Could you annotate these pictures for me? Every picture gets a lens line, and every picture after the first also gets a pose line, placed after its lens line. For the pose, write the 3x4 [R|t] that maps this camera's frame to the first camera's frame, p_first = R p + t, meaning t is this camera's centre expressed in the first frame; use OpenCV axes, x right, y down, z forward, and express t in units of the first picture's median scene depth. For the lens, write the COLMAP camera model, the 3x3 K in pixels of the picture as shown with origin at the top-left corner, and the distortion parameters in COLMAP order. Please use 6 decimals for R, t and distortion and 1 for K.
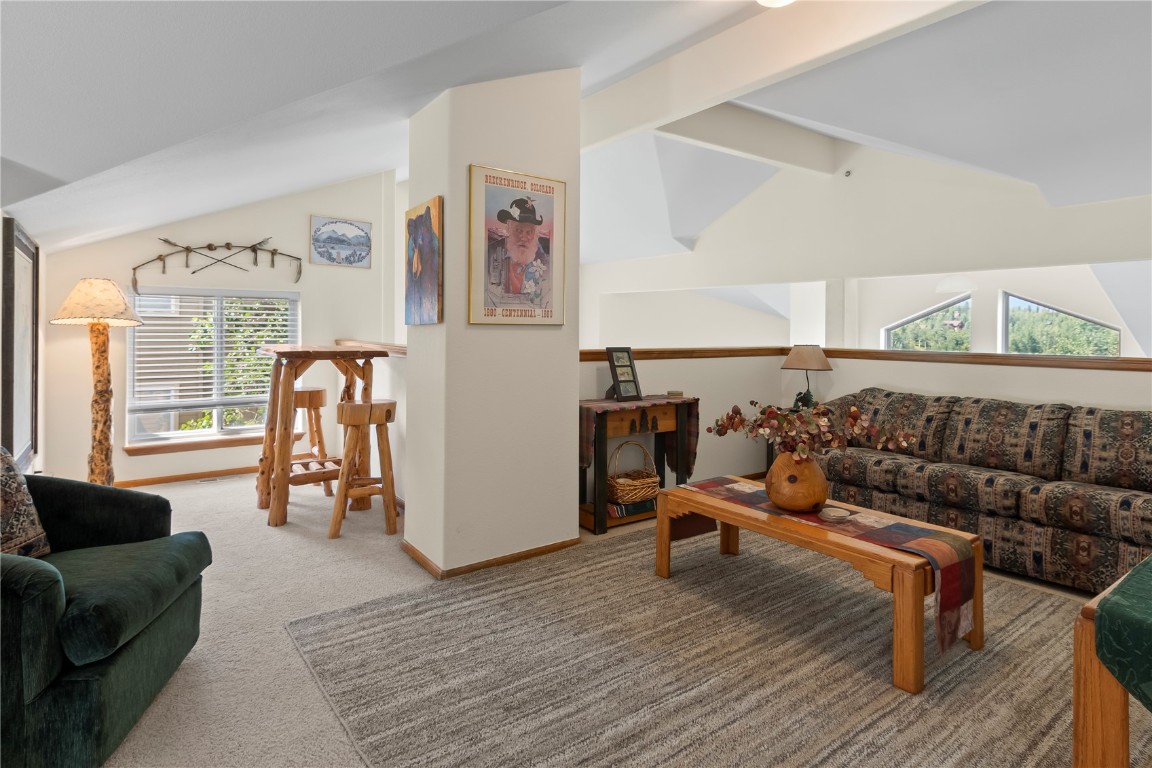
lens RADIAL K [[607.6, 0, 546.6], [0, 607.6, 333.9], [0, 0, 1]] dist [0.024199, -0.018755]
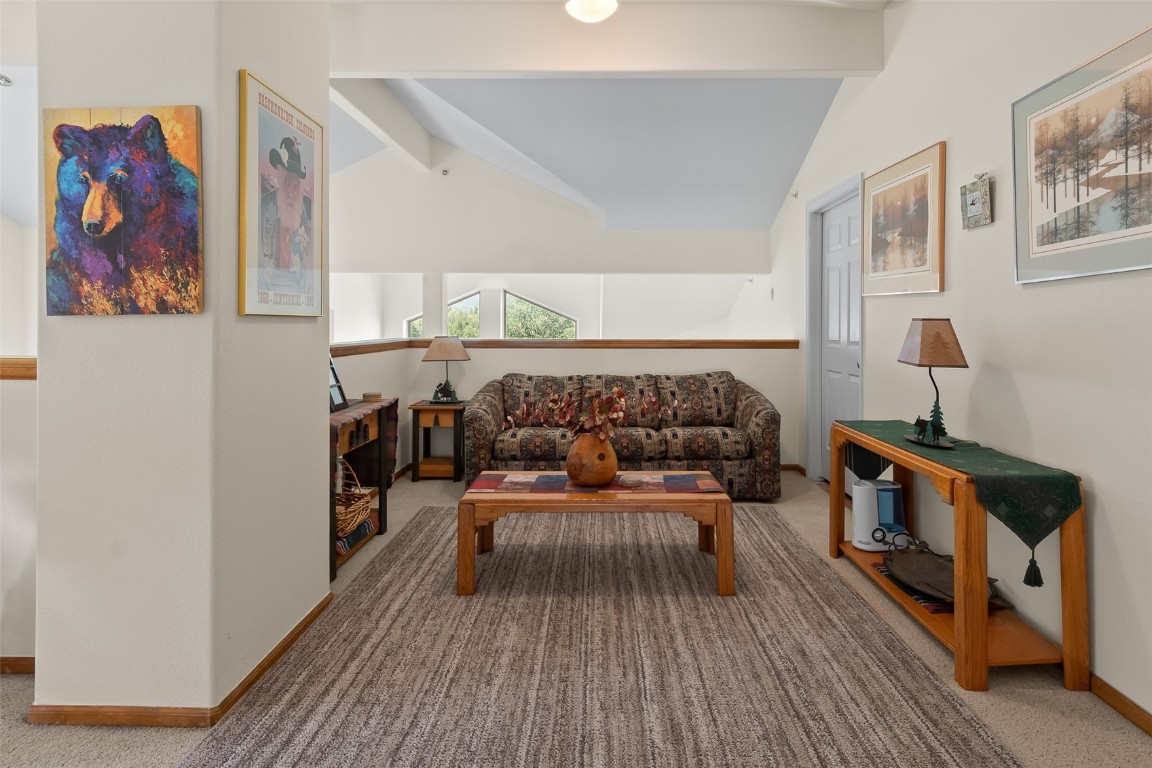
lens RADIAL K [[640.3, 0, 579.4], [0, 640.3, 328.7], [0, 0, 1]] dist [0.004780, -0.000485]
pose [[0.581298, -0.013166, 0.813584, -0.368217], [0.008273, 0.999913, 0.010270, -0.004252], [-0.813649, 0.000761, 0.581356, 0.236709]]
